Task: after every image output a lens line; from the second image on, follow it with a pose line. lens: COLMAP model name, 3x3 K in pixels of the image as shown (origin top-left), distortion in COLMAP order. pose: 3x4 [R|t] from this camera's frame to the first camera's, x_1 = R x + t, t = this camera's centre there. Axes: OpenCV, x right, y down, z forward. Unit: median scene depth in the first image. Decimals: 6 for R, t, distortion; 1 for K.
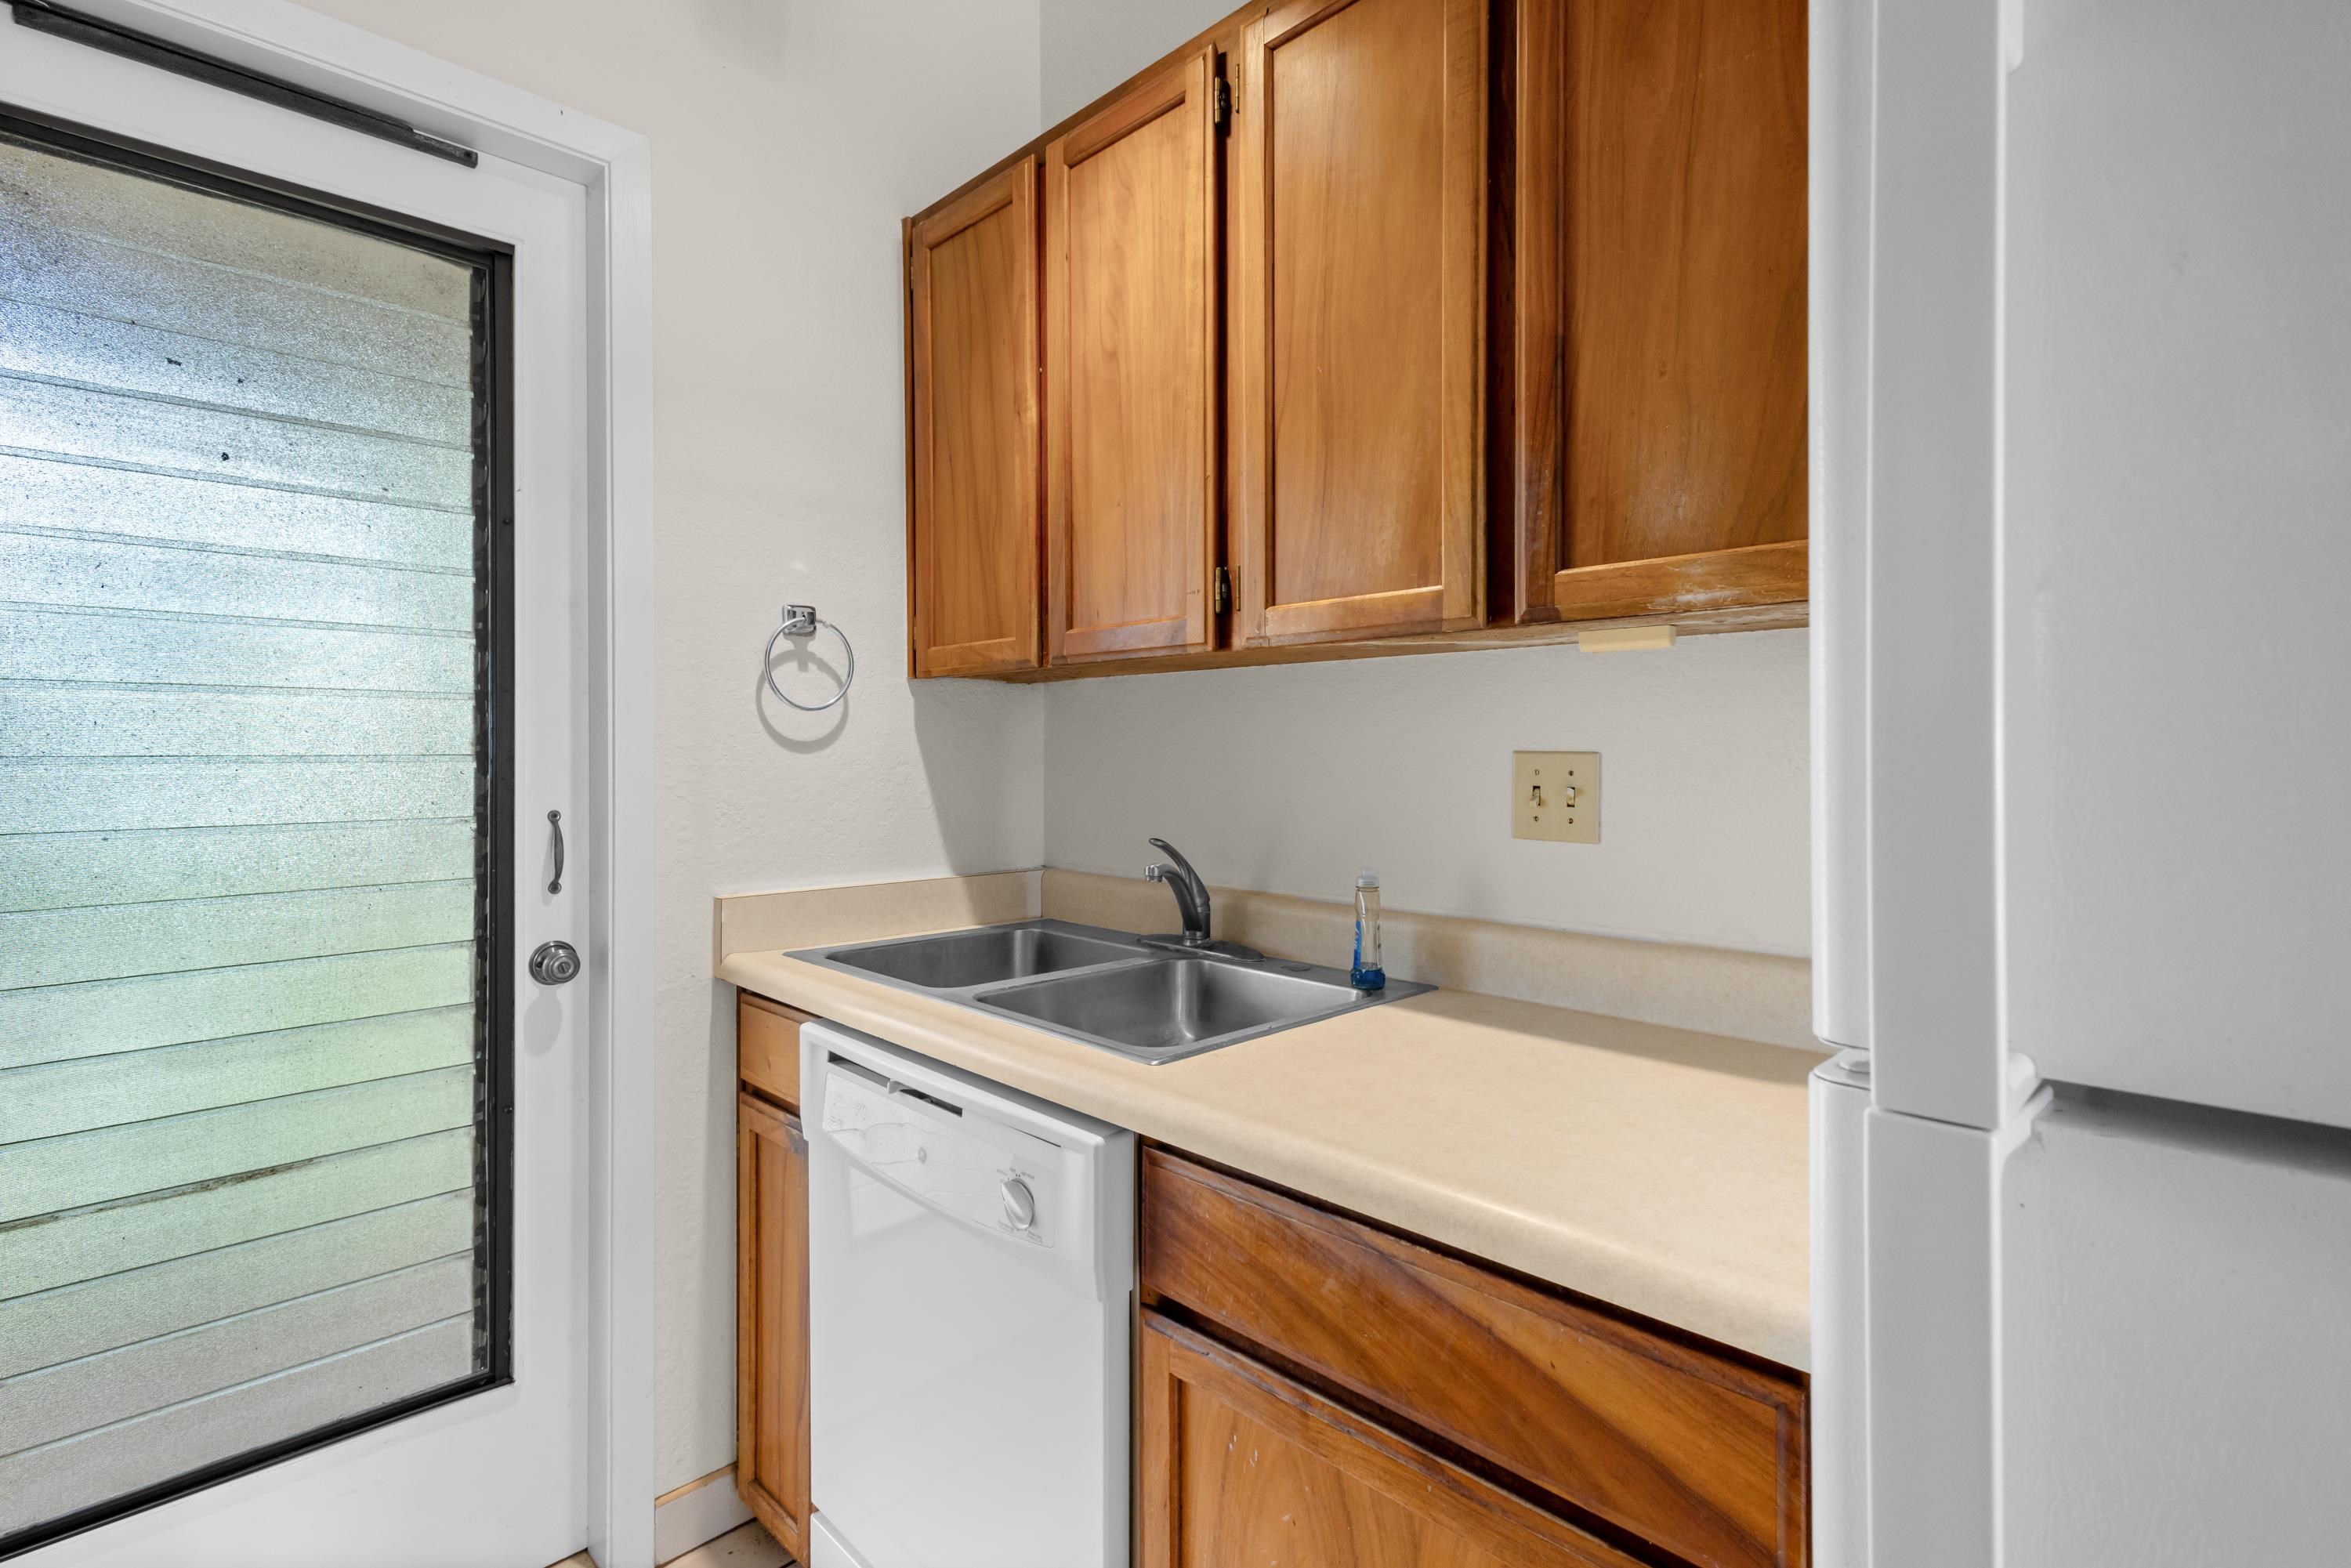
lens RADIAL K [[1078.7, 0, 1177.8], [0, 1078.7, 760.2], [0, 0, 1]] dist [0.007829, -0.003794]
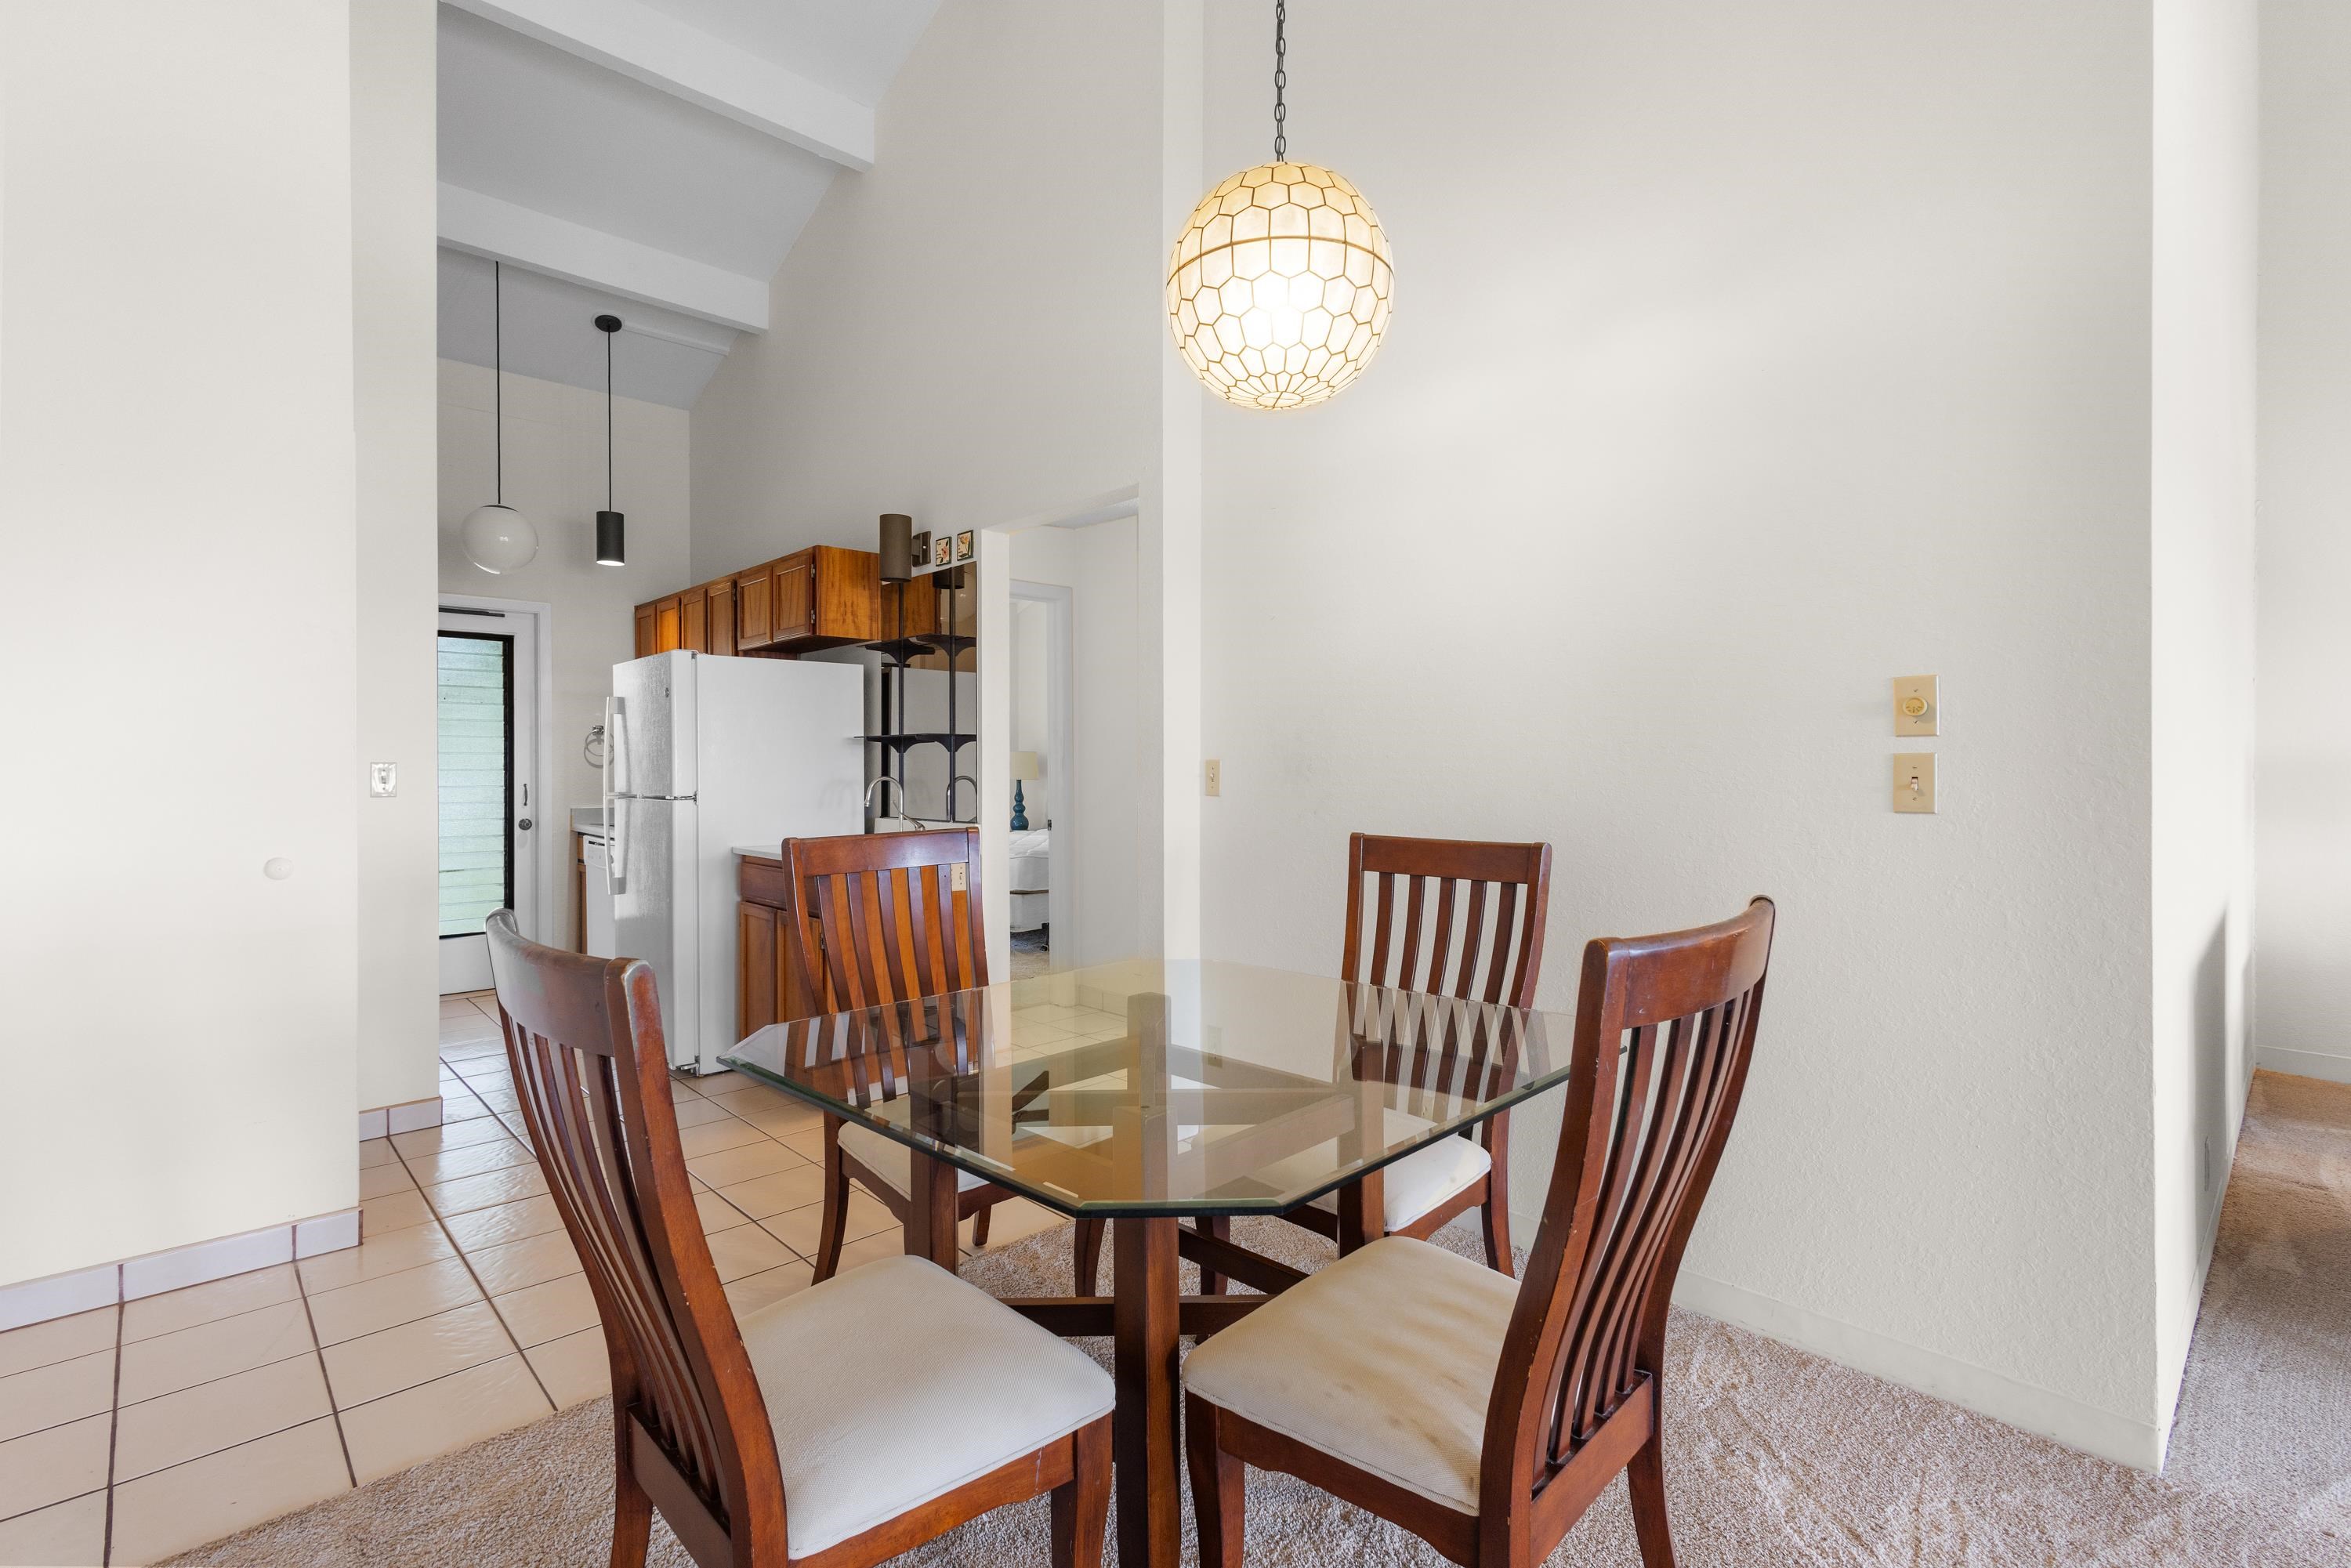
lens RADIAL K [[1078.7, 0, 1173.3], [0, 1078.7, 787.2], [0, 0, 1]] dist [0.007829, -0.003794]
pose [[0.999993, -0.001664, -0.003366, 1.699670], [0.001660, 0.999998, -0.001278, 0.067300], [0.003368, 0.001273, 0.999994, -2.768401]]
